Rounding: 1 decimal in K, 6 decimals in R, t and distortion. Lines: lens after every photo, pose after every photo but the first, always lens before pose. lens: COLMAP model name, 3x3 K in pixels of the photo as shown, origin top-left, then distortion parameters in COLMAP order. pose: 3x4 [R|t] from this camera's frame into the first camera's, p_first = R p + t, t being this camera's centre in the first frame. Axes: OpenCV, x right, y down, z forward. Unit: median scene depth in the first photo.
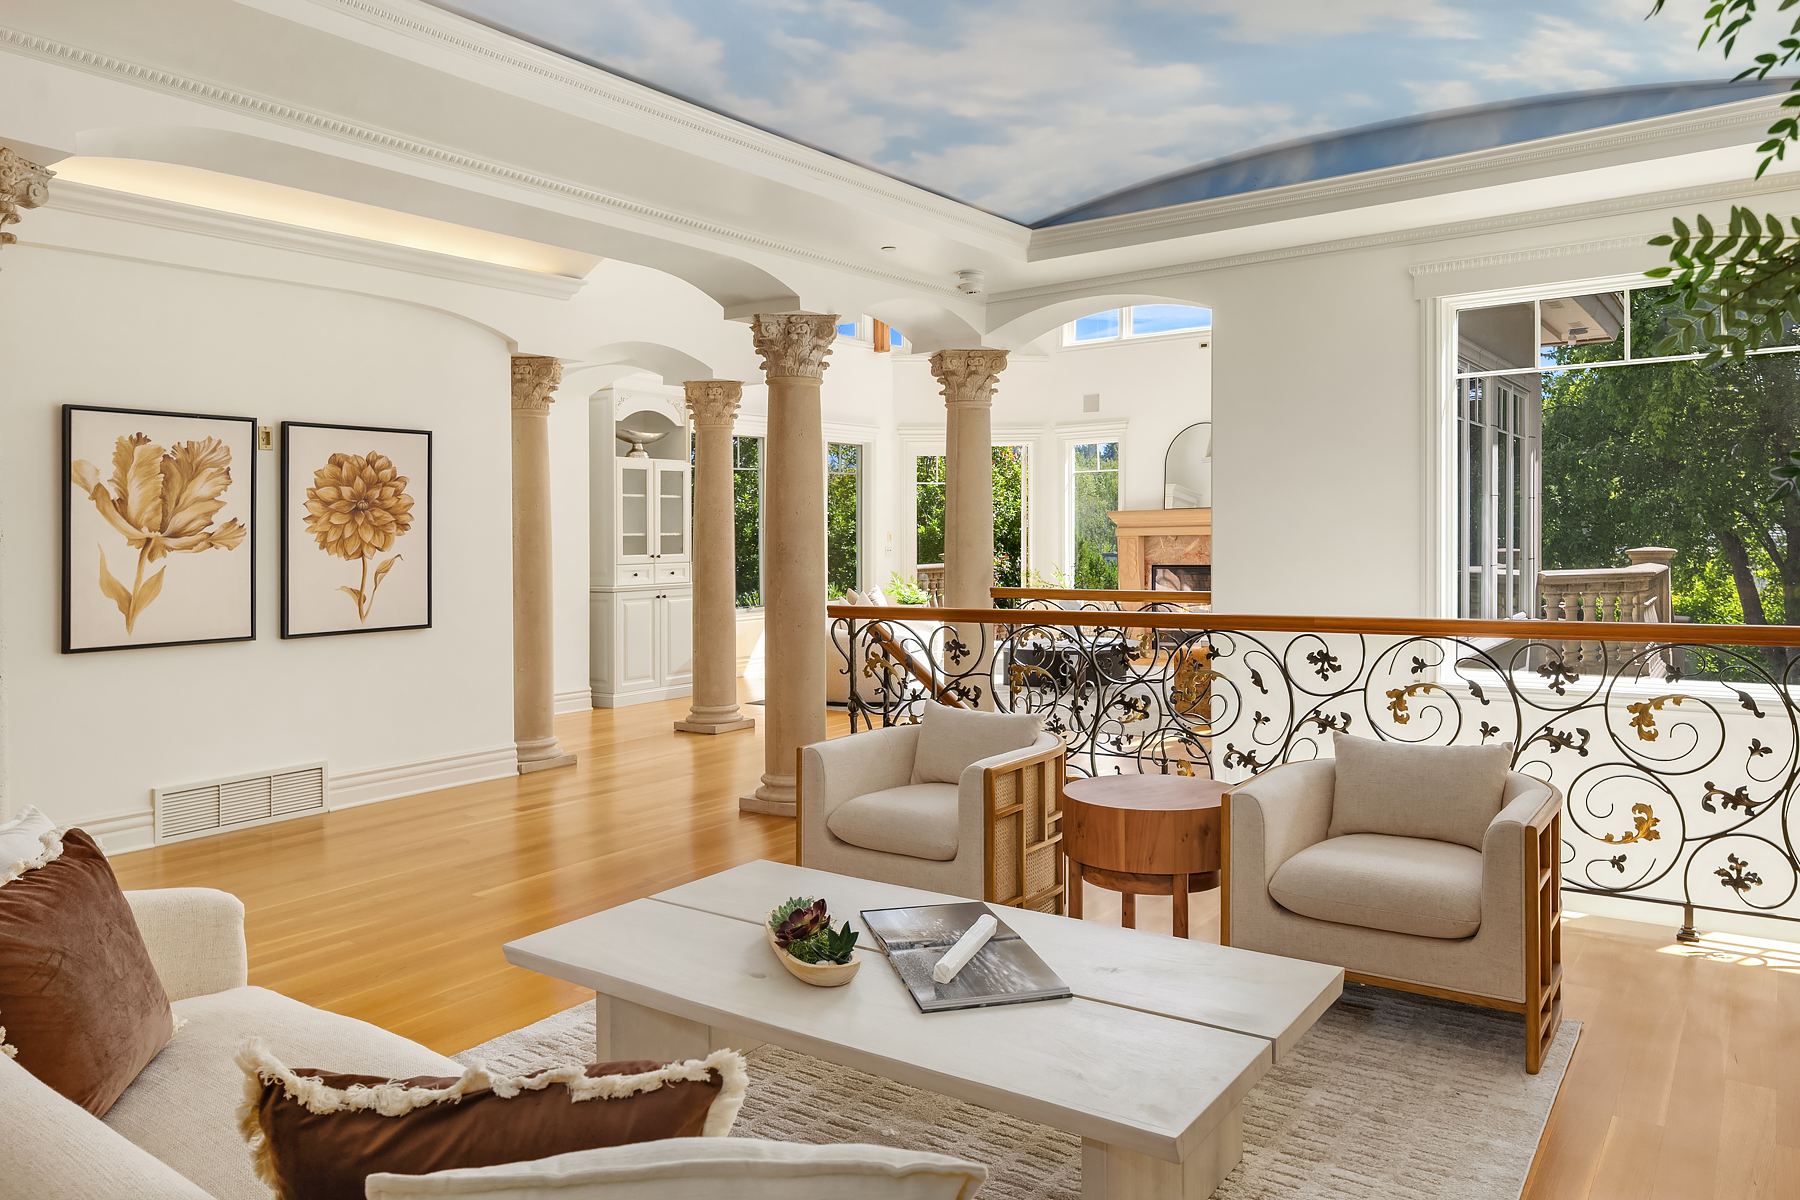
lens RADIAL K [[1249.5, 0, 899.9], [0, 1249.5, 544.3], [0, 0, 1]] dist [0.011161, -0.001965]
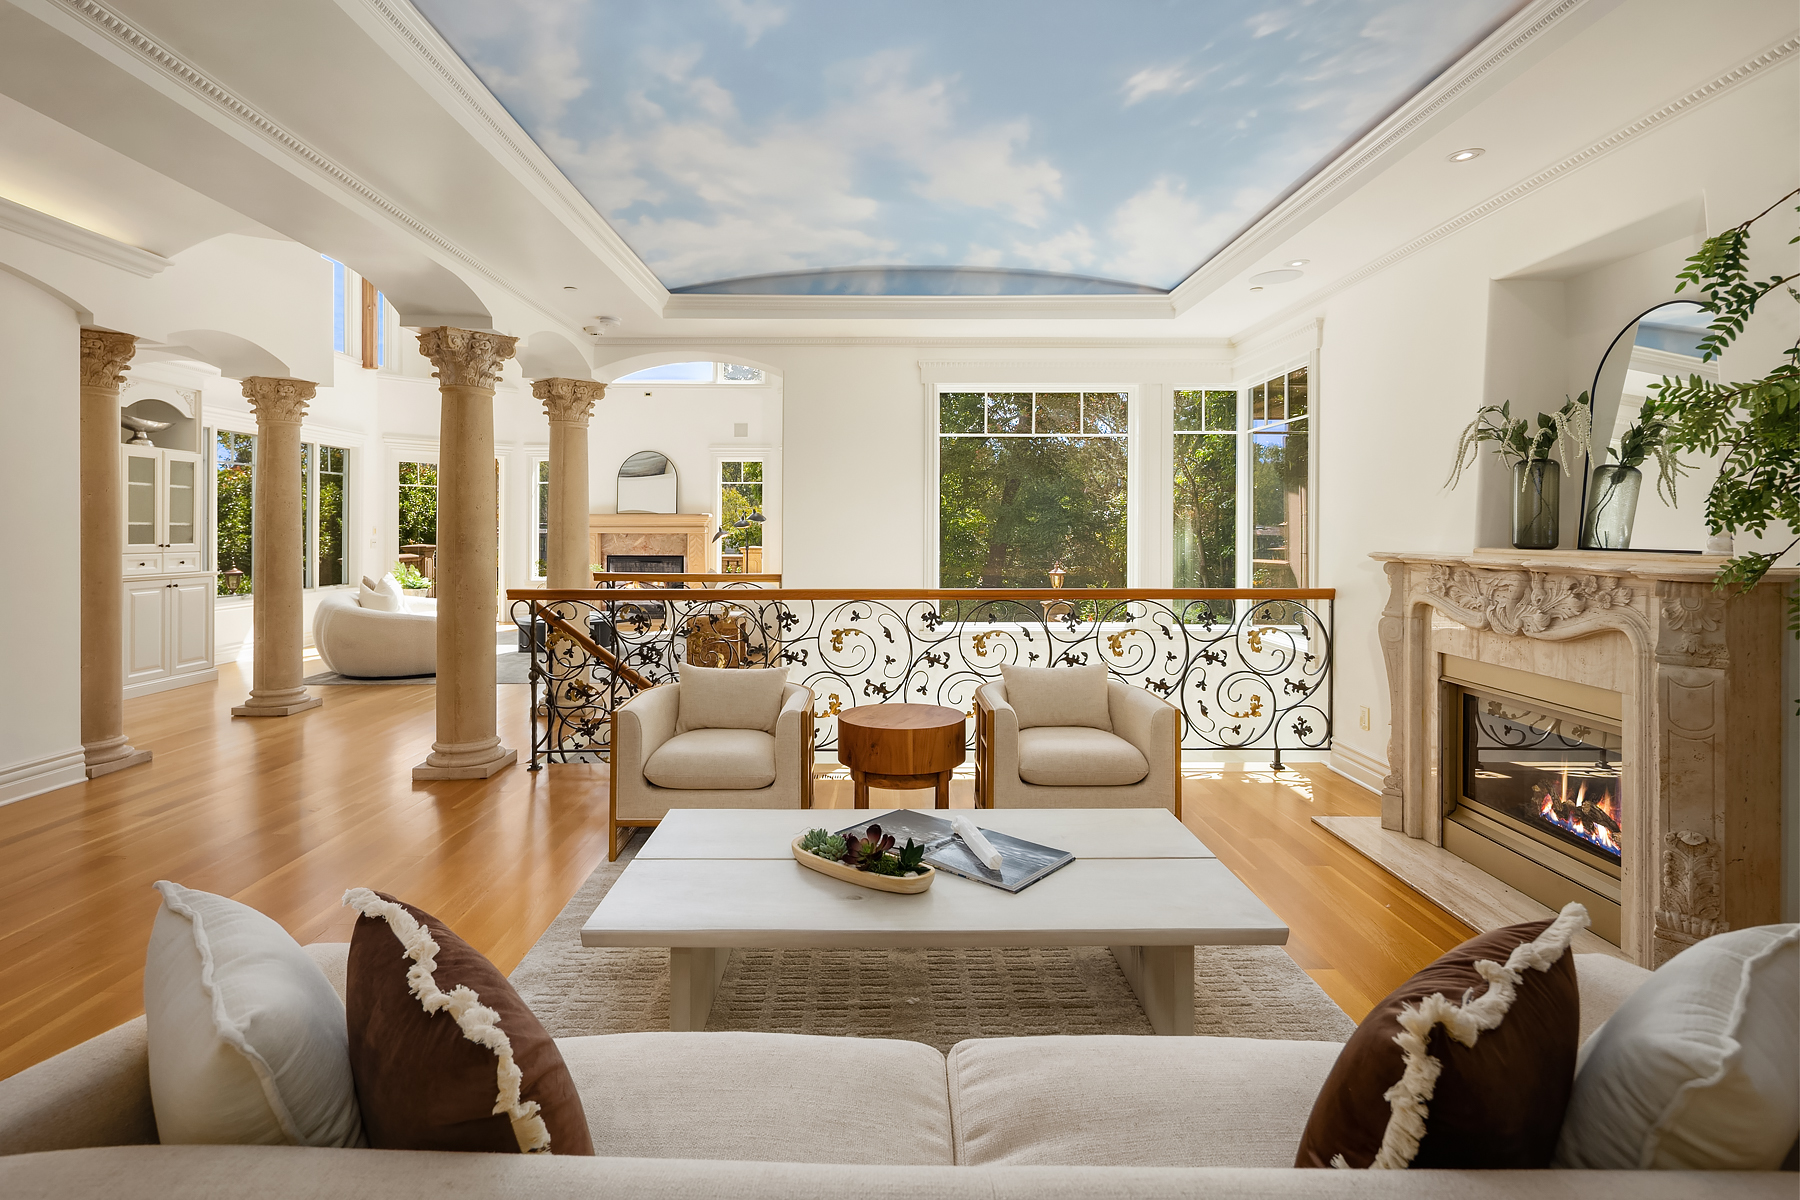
lens RADIAL K [[886.2, 0, 894.5], [0, 886.2, 542.8], [0, 0, 1]] dist [0.015903, -0.000862]
pose [[0.808061, 0.008909, 0.589031, -0.261637], [-0.010942, 0.999940, -0.000114, 0.002088], [-0.588997, -0.006353, 0.808110, 0.134562]]
